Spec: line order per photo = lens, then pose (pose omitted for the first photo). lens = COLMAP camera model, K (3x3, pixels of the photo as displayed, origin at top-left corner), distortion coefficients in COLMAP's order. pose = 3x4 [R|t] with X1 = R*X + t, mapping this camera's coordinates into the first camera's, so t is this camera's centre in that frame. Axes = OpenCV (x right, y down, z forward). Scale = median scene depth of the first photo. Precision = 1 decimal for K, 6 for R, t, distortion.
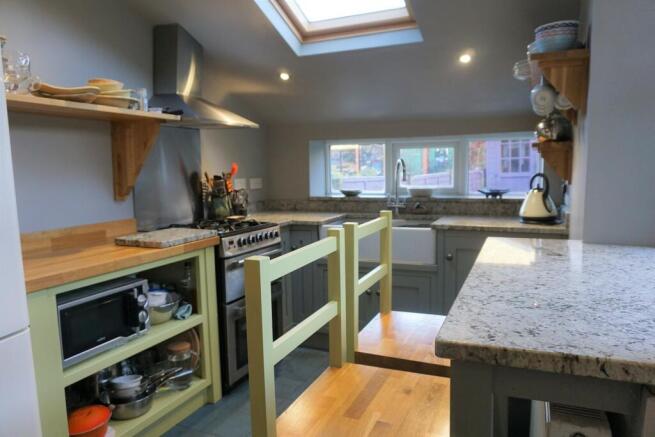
lens RADIAL K [[445.5, 0, 360.5], [0, 445.5, 242.4], [0, 0, 1]] dist [-0.045805, 0.003094]
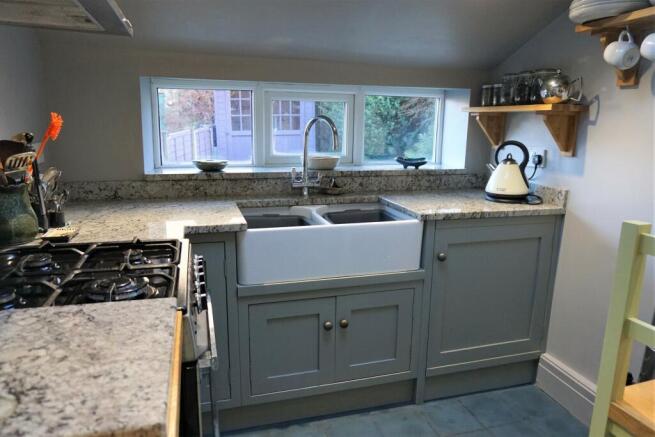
lens RADIAL K [[445.5, 0, 360.5], [0, 445.5, 242.4], [0, 0, 1]] dist [-0.045805, 0.003094]
pose [[0.790859, -0.125617, 0.598968, -0.271745], [0.069172, 0.990784, 0.116458, -0.068073], [-0.608077, -0.050670, 0.792259, 0.399440]]
